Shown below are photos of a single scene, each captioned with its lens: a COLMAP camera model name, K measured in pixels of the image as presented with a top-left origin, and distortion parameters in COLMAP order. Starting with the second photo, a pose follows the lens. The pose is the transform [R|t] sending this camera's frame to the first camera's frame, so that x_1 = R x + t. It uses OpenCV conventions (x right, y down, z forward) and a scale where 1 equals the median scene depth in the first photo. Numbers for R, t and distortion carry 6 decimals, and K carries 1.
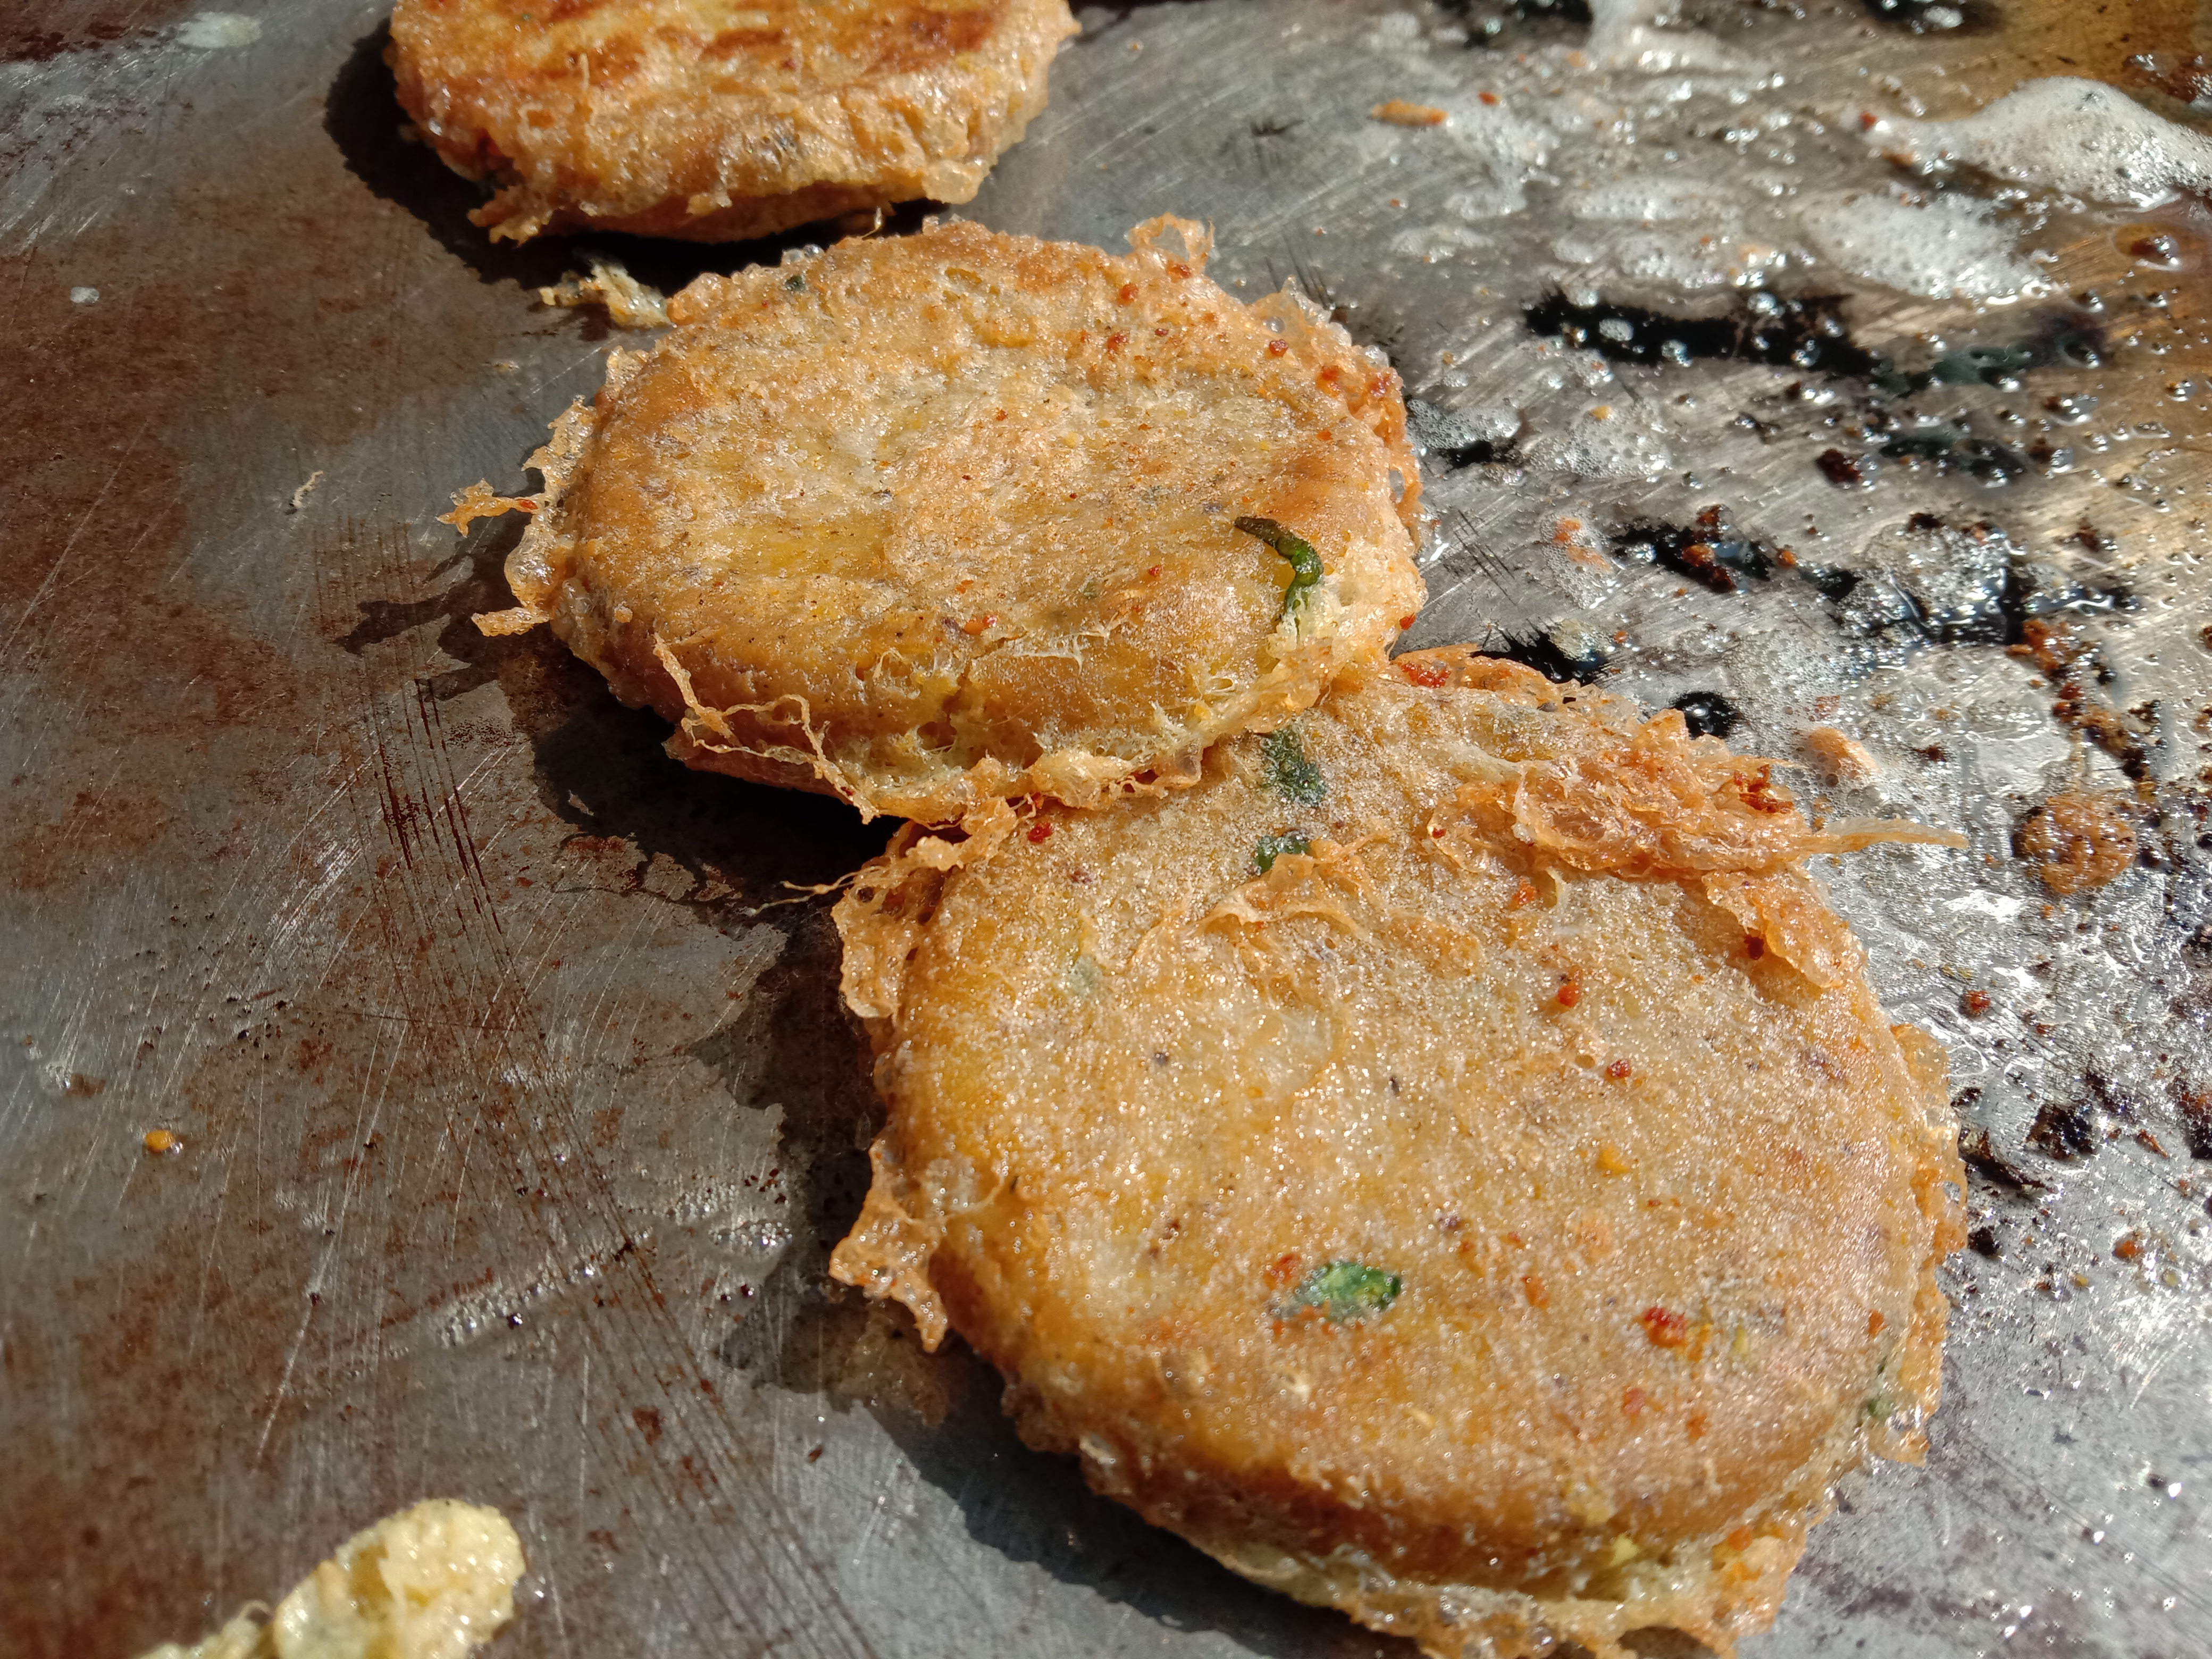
lens RADIAL K [[1885.9, 0, 1049.9], [0, 1885.9, 826.7], [0, 0, 1]] dist [0.058476, -0.308247]
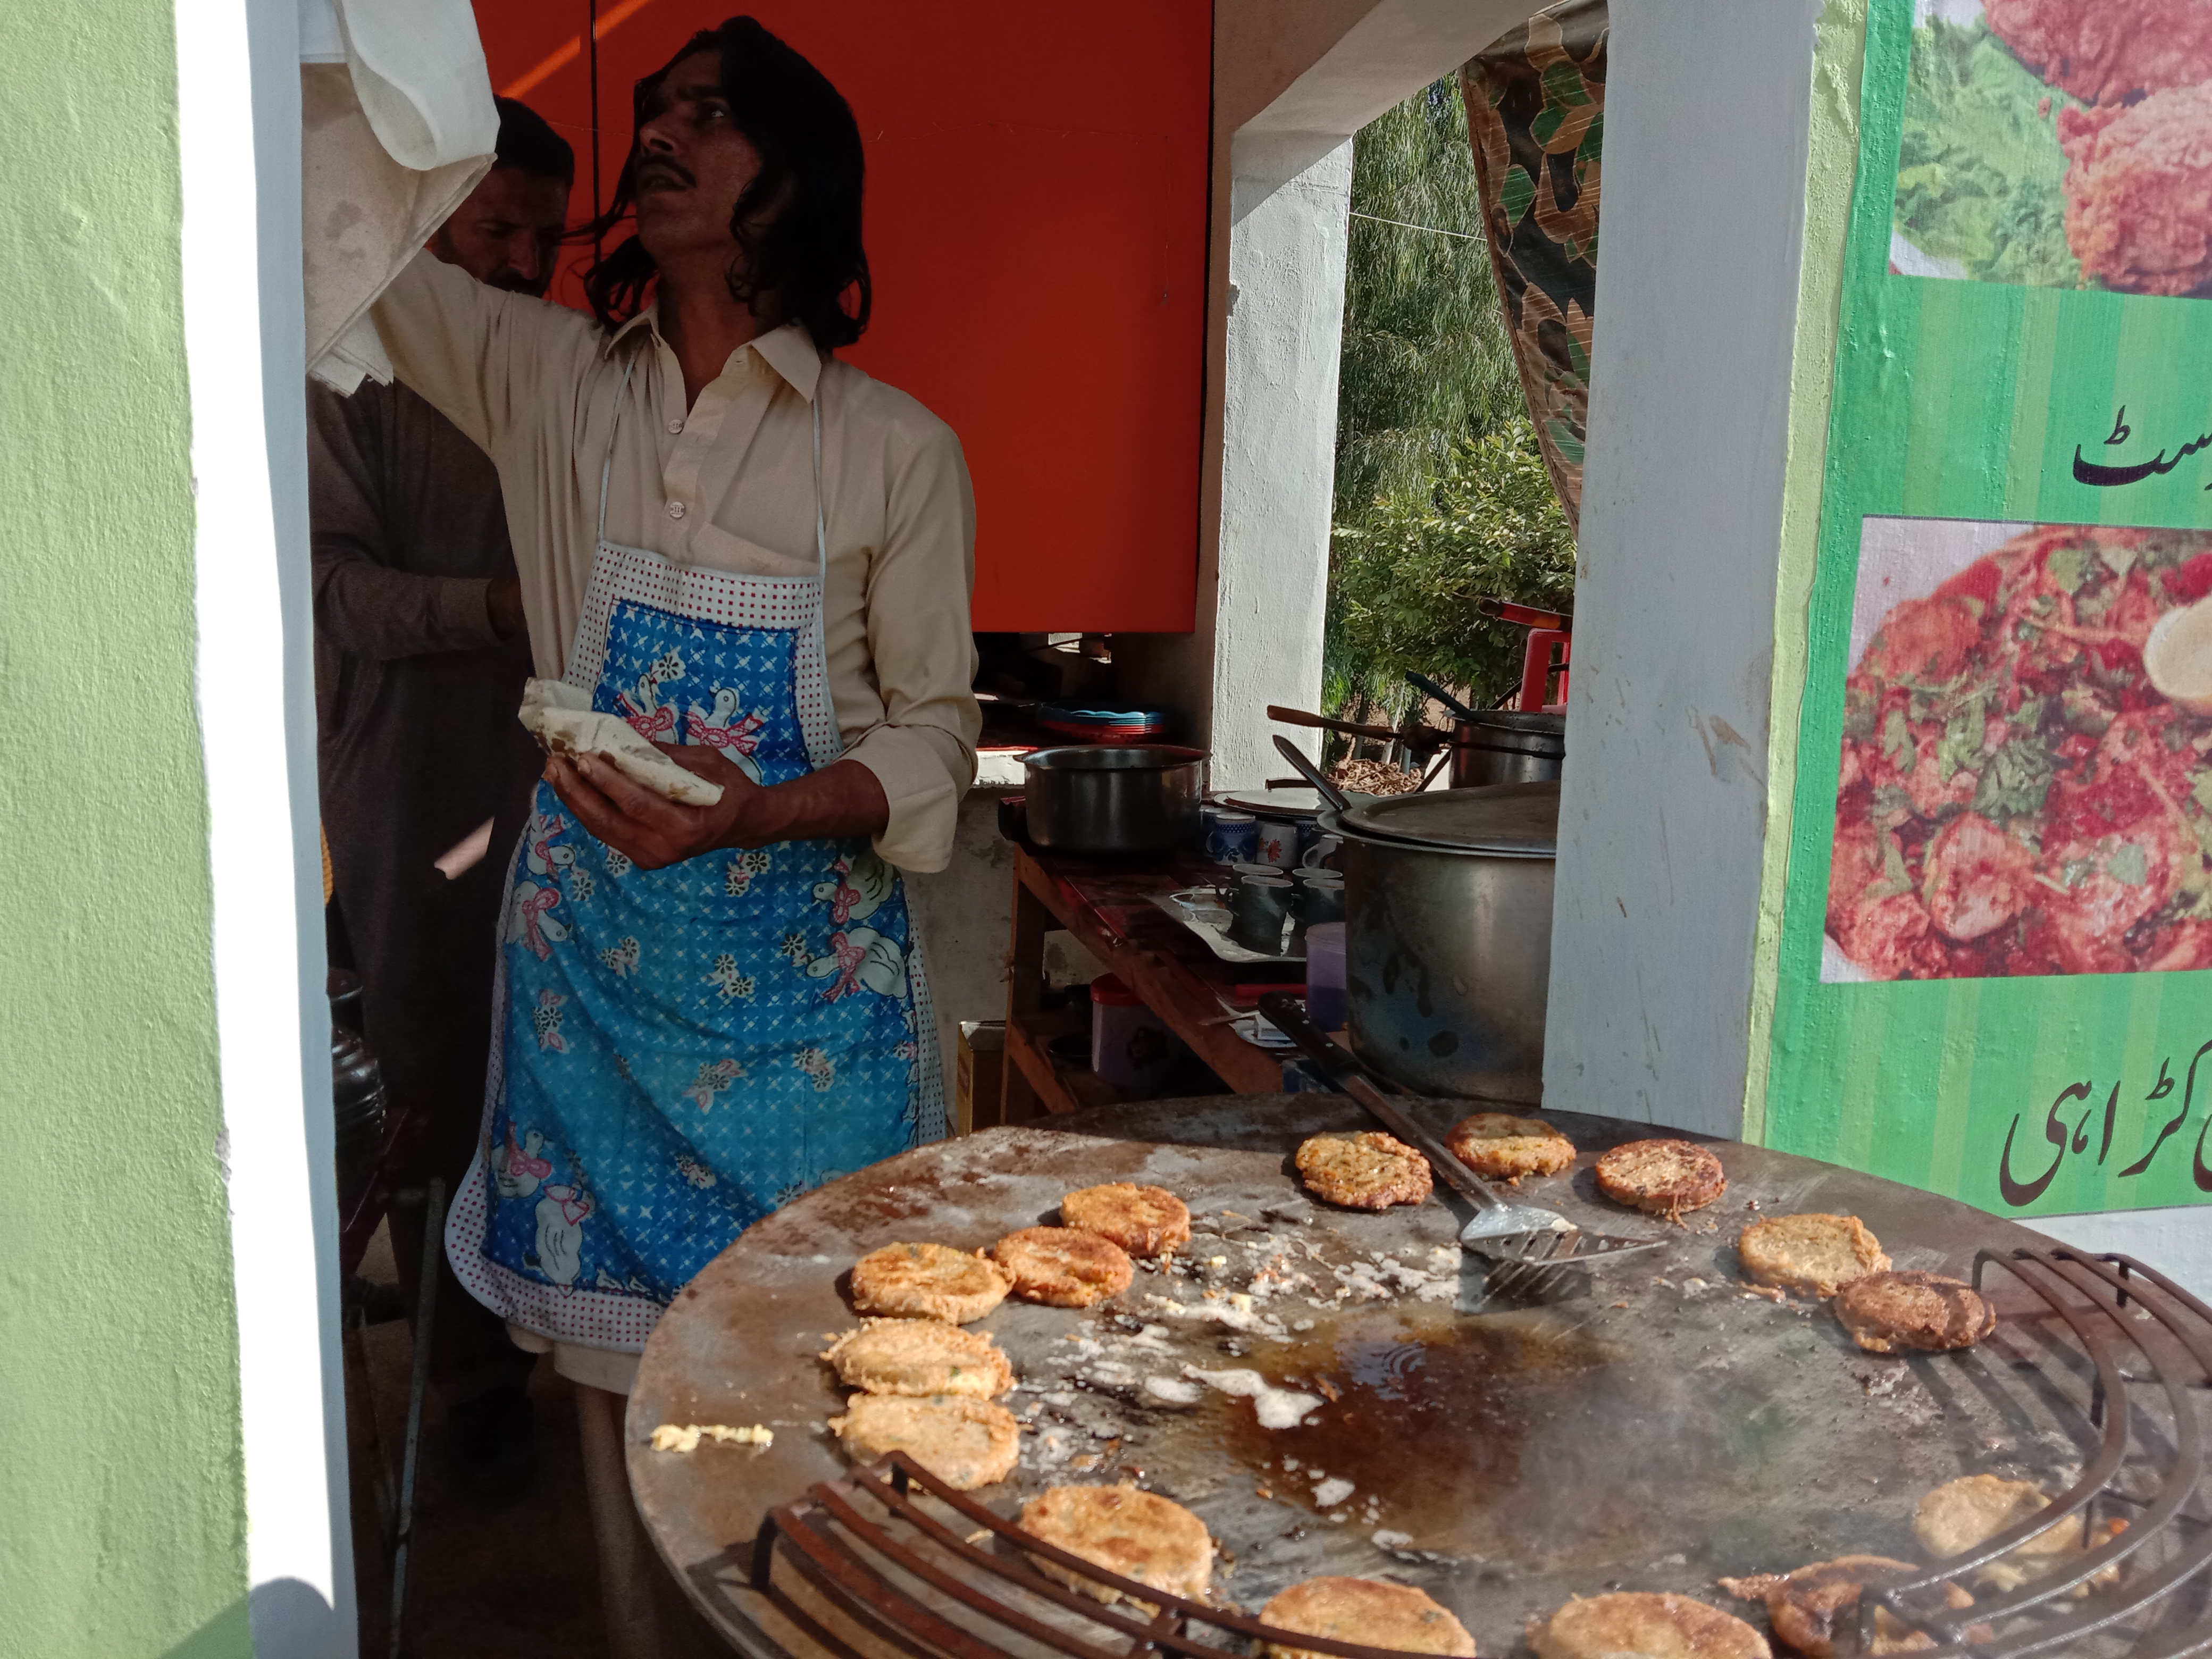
lens RADIAL K [[1814.6, 0, 1106.0], [0, 1814.6, 829.5], [0, 0, 1]] dist [0.126819, -0.356941]
pose [[0.944750, 0.136560, -0.297990, 1.847937], [-0.303262, 0.709184, -0.636467, 1.935458], [0.124414, 0.691671, 0.711416, -3.722427]]
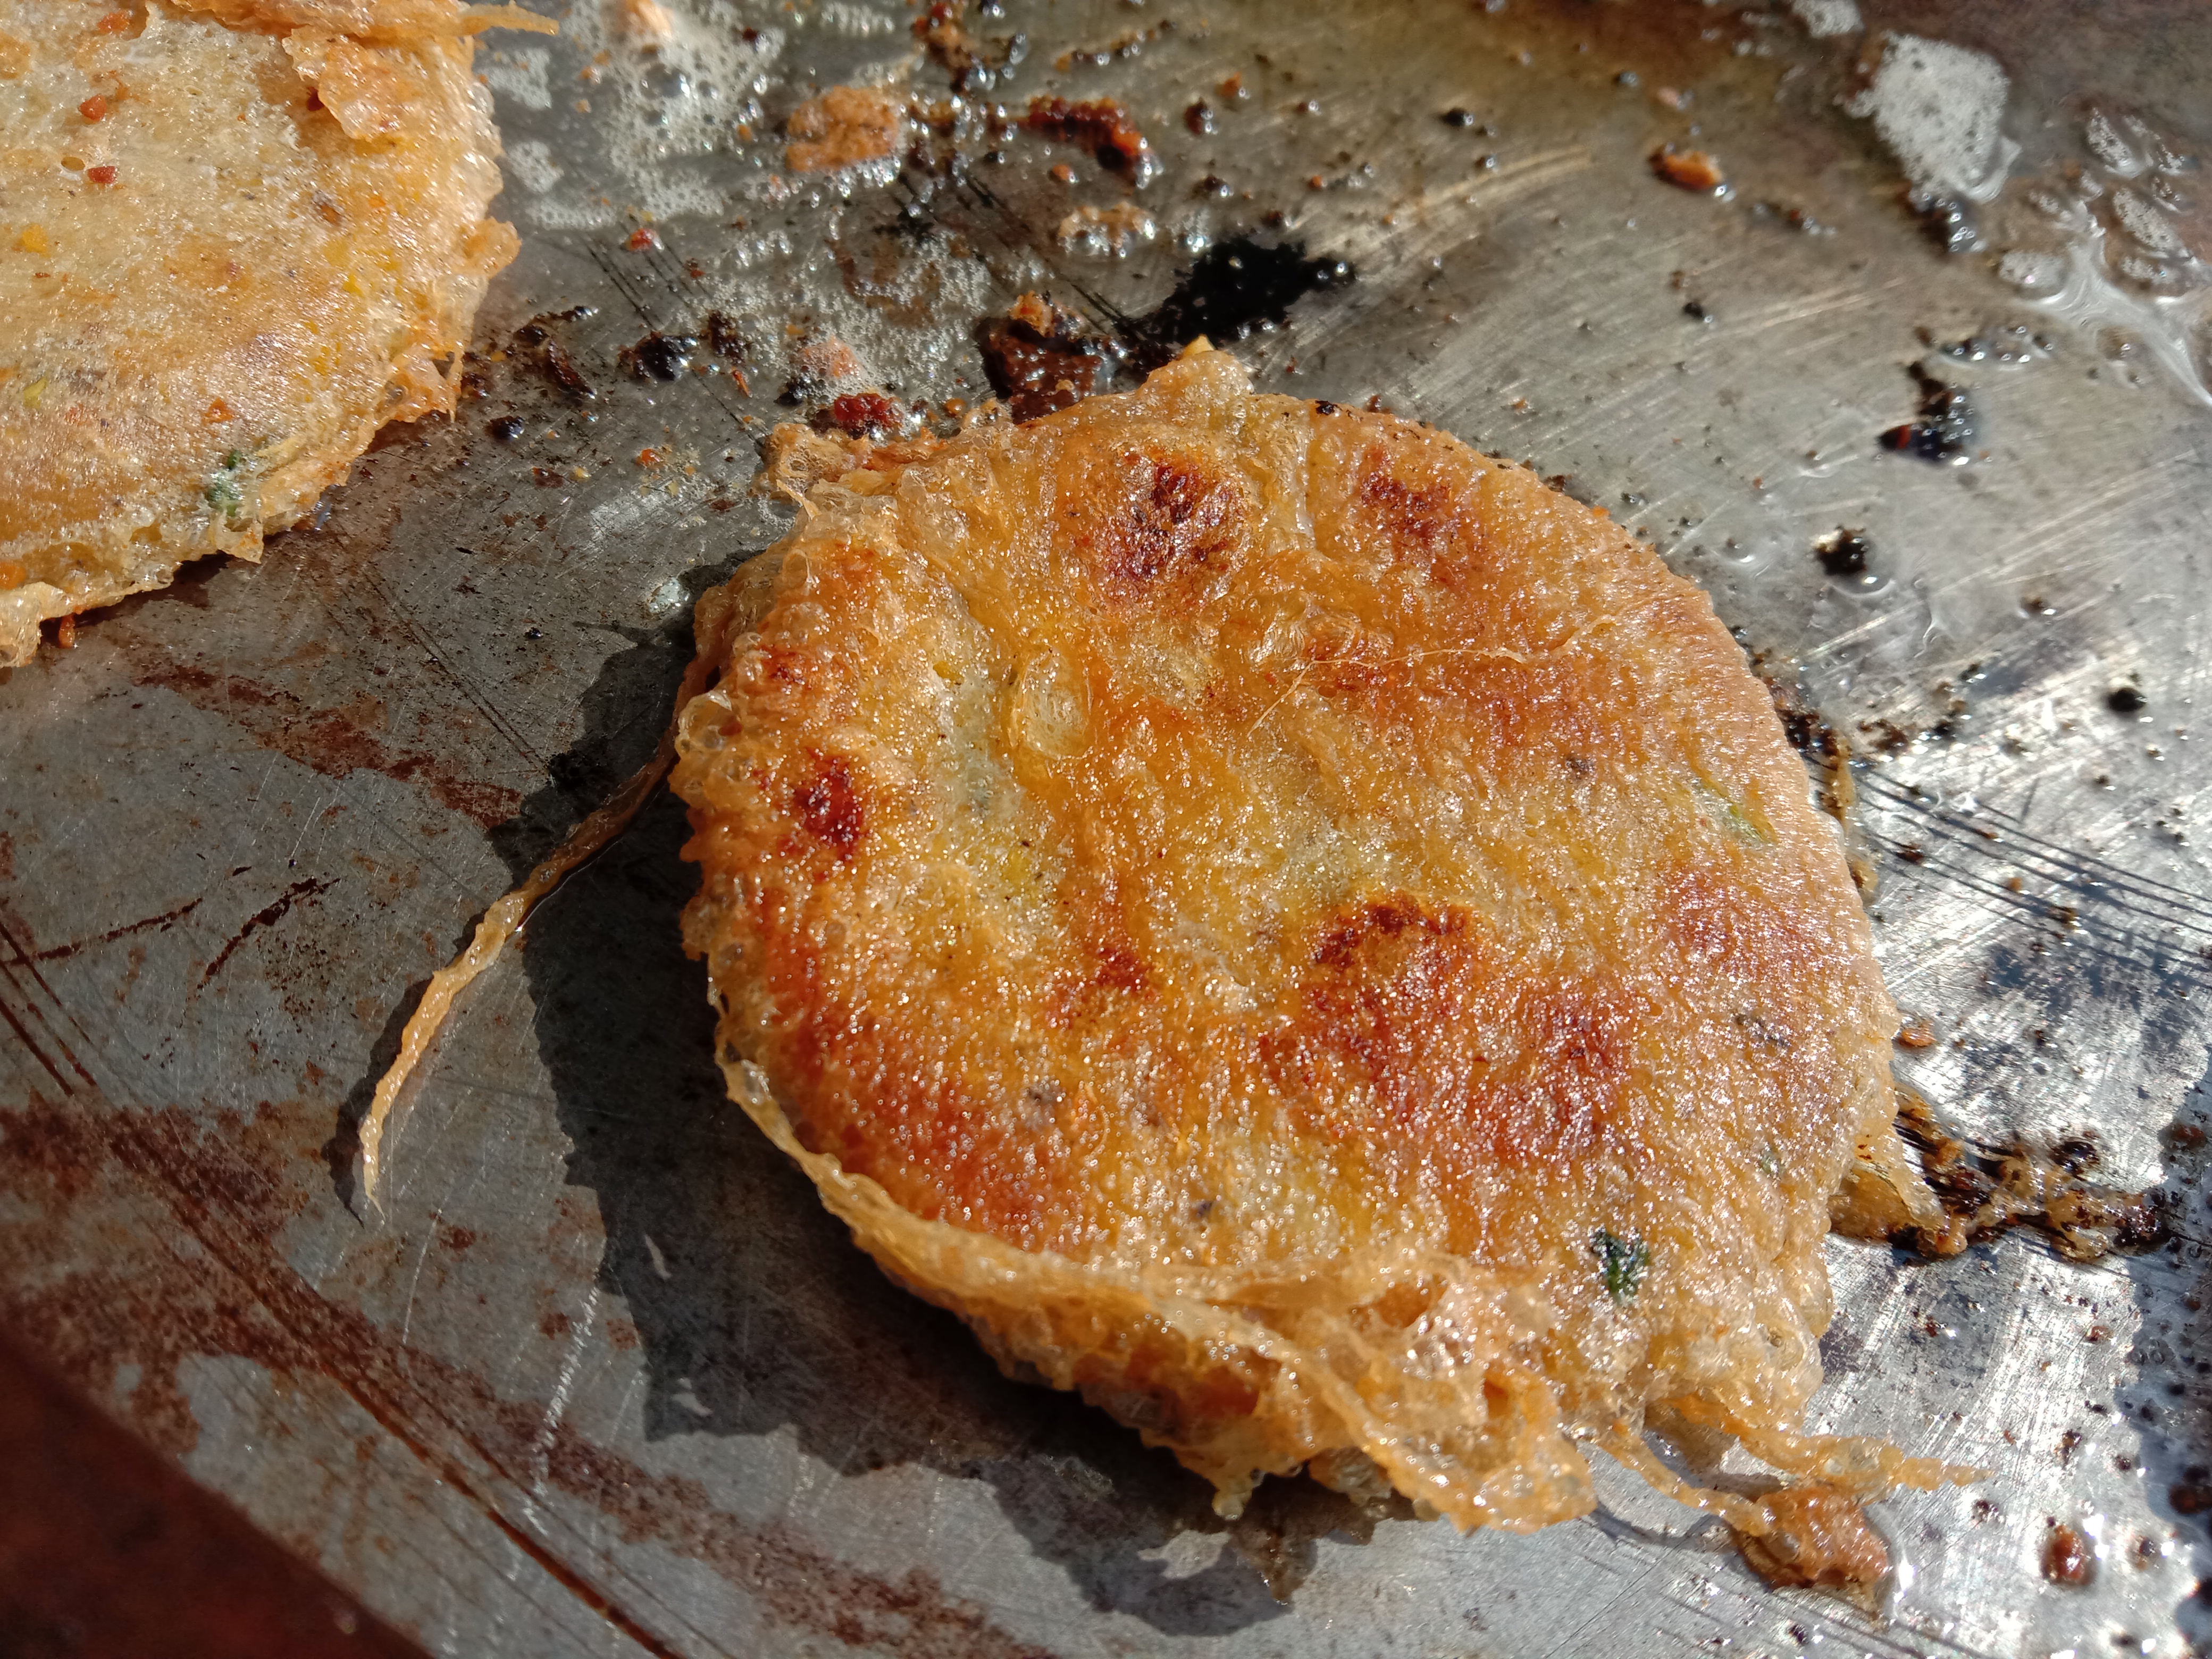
lens RADIAL K [[1914.5, 0, 1101.7], [0, 1914.5, 826.8], [0, 0, 1]] dist [-0.015254, -0.022875]
pose [[0.985214, 0.124028, 0.118196, 0.603168], [-0.142699, 0.975837, 0.165469, 0.180890], [-0.094817, -0.179889, 0.979107, -0.070577]]
